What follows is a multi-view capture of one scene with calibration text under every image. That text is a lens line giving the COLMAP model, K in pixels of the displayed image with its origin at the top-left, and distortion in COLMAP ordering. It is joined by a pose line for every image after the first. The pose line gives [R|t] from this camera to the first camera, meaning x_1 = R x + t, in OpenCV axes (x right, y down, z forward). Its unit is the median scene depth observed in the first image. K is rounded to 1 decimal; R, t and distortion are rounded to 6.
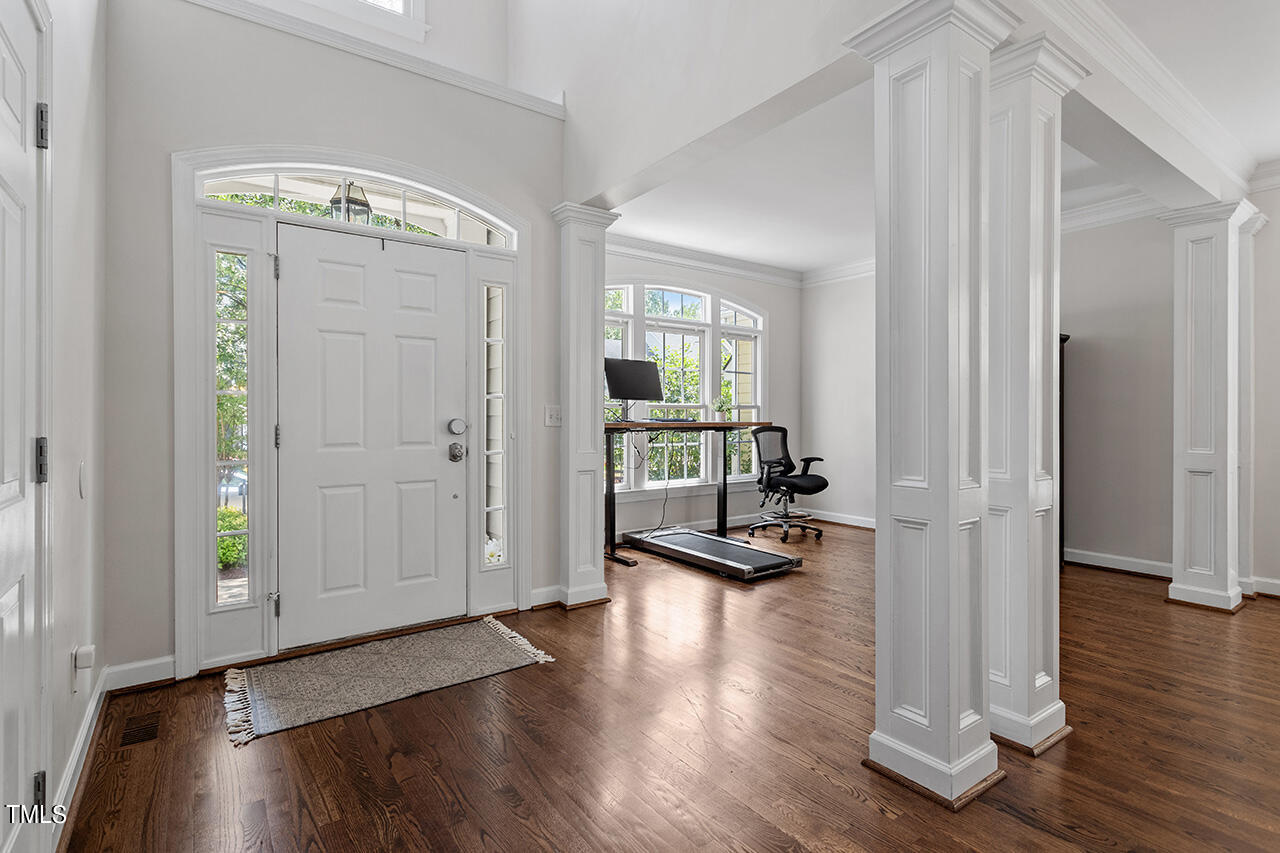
lens RADIAL K [[622.9, 0, 631.8], [0, 622.9, 405.6], [0, 0, 1]] dist [0.002756, 0.001473]
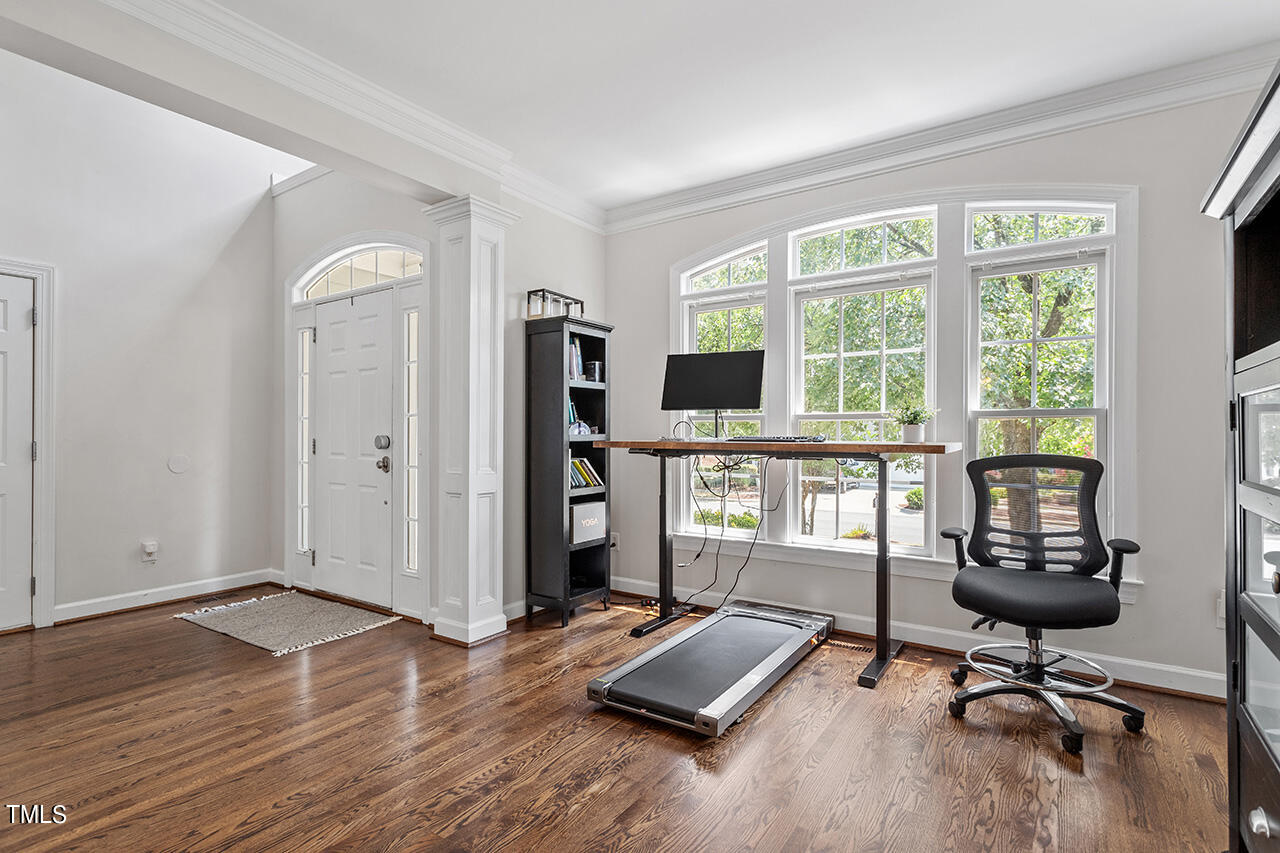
lens RADIAL K [[622.9, 0, 631.8], [0, 622.9, 405.6], [0, 0, 1]] dist [0.002756, 0.001473]
pose [[0.346868, -0.044085, -0.936877, 0.661383], [0.013627, 0.999026, -0.041964, 0.015629], [0.937815, 0.001789, 0.347131, 0.704457]]
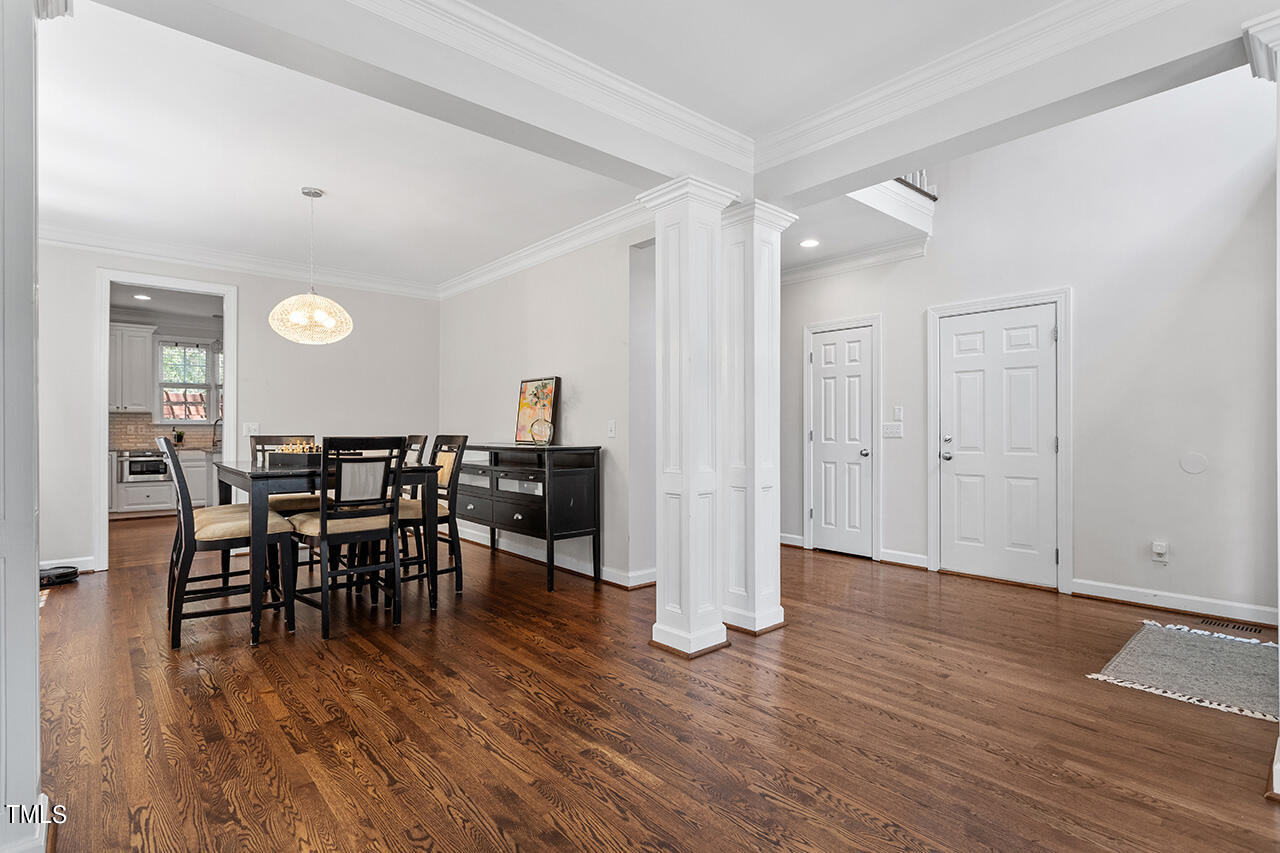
lens RADIAL K [[609.8, 0, 640.0], [0, 609.8, 426.5], [0, 0, 1]] dist [-0.000628, 0.000394]
pose [[-0.994971, 0.001743, -0.100145, 0.394408], [0.004168, 0.999703, -0.024012, 0.020513], [0.100074, -0.024309, -0.994683, 1.111684]]
